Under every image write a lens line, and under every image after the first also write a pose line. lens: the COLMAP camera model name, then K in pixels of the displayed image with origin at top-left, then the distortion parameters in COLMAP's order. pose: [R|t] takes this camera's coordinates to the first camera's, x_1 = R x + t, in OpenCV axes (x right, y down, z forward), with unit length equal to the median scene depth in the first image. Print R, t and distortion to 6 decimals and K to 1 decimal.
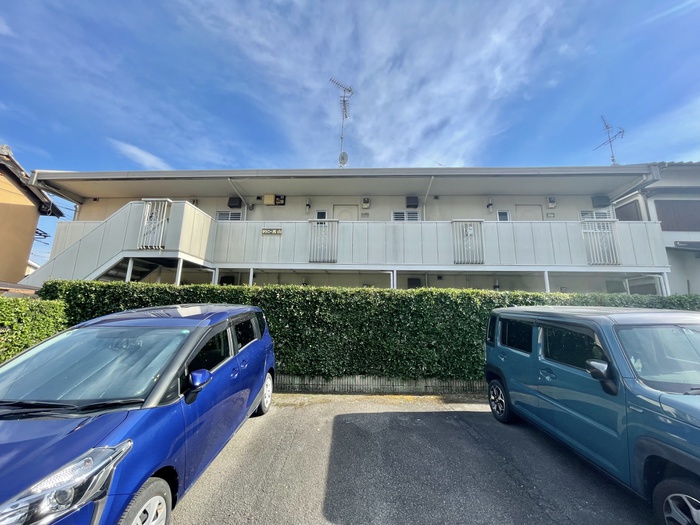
lens RADIAL K [[284.8, 0, 350.0], [0, 284.8, 262.5], [0, 0, 1]] dist [-0.002727, 0.000364]
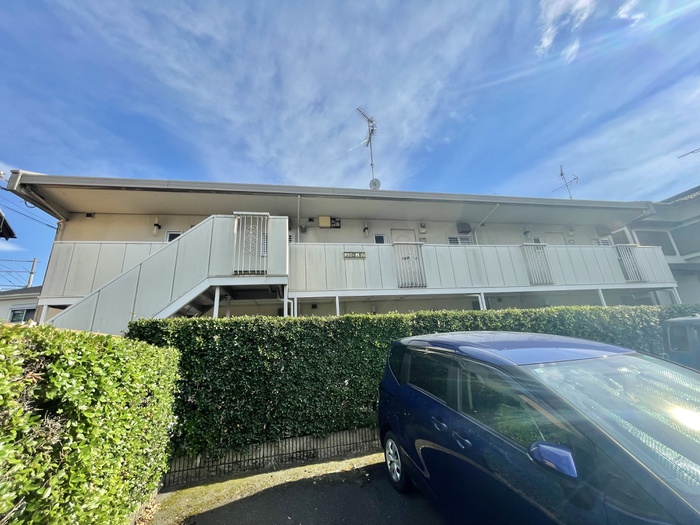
lens RADIAL K [[284.8, 0, 350.0], [0, 284.8, 262.5], [0, 0, 1]] dist [-0.002727, 0.000364]
pose [[0.967727, -0.005928, 0.251930, -0.522006], [0.033618, 0.993824, -0.105750, 0.010499], [-0.249747, 0.110806, 0.961950, 0.138293]]
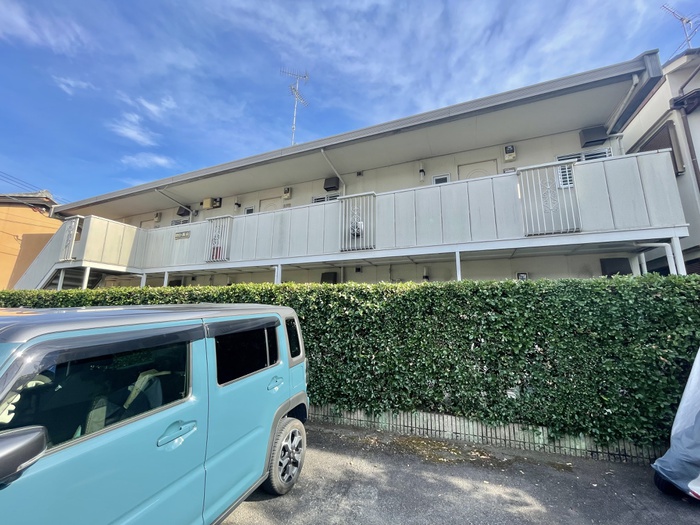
lens RADIAL K [[284.8, 0, 350.0], [0, 284.8, 262.5], [0, 0, 1]] dist [-0.002727, 0.000364]
pose [[0.942254, -0.068191, -0.327882, 0.625926], [0.069229, 0.997564, -0.008521, 0.041537], [0.327664, -0.014669, 0.944680, 0.236107]]
